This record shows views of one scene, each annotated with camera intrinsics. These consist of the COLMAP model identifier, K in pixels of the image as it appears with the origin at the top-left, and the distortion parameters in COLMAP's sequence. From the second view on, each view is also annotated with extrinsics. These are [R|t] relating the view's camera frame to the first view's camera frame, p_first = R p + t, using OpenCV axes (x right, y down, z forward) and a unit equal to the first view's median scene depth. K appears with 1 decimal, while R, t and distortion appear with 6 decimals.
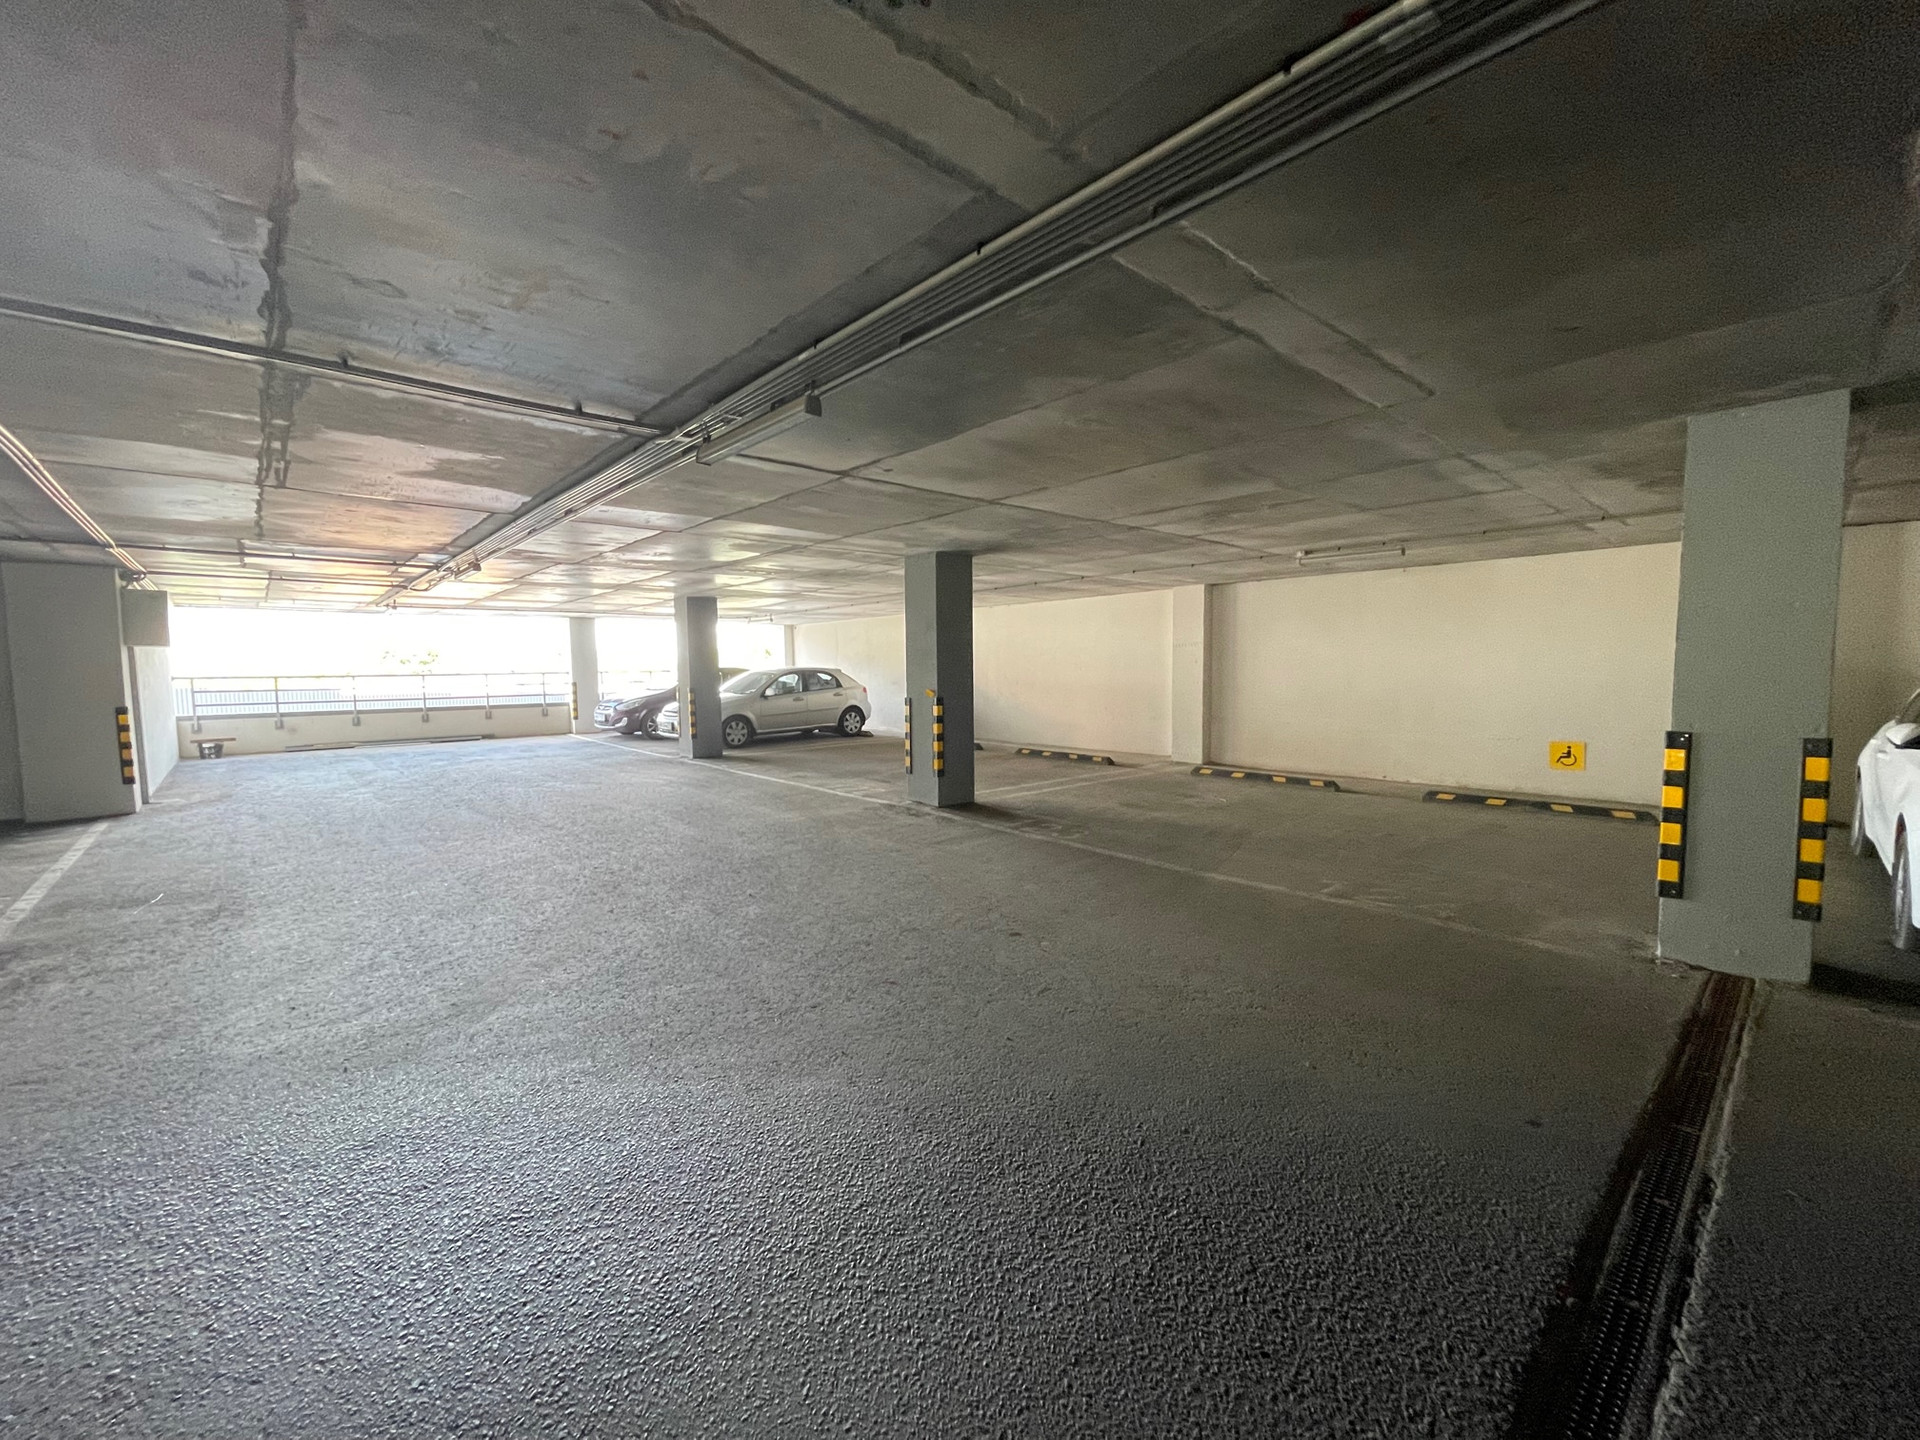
lens RADIAL K [[768.8, 0, 960.0], [0, 768.8, 720.0], [0, 0, 1]] dist [-0.001694, -0.000246]
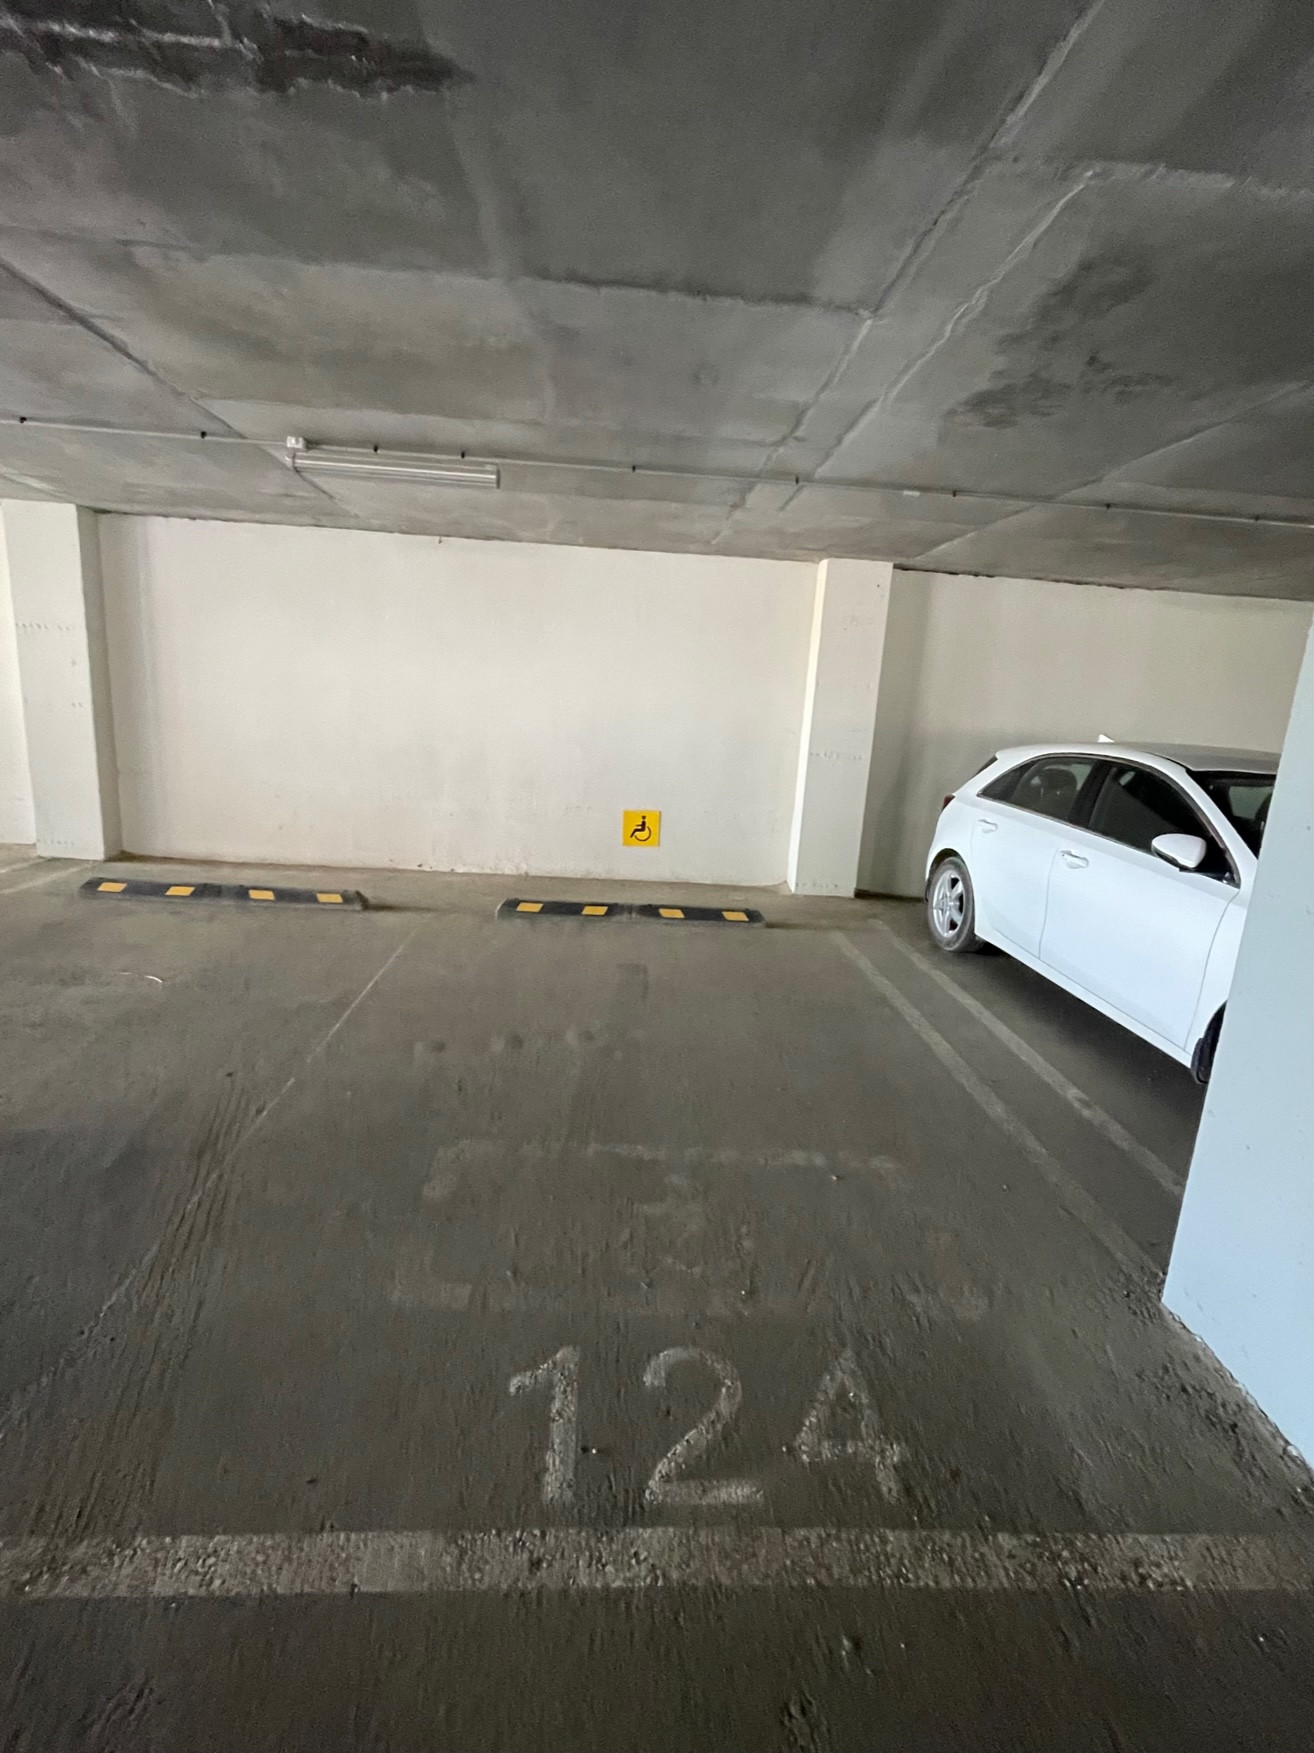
lens RADIAL K [[826.4, 0, 657.0], [0, 826.4, 876.5], [0, 0, 1]] dist [-0.003974, -0.000514]
pose [[0.636896, -0.115855, 0.762195, 0.179398], [-0.014007, 0.986742, 0.161691, -0.043495], [-0.770822, -0.113656, 0.626830, 0.508242]]
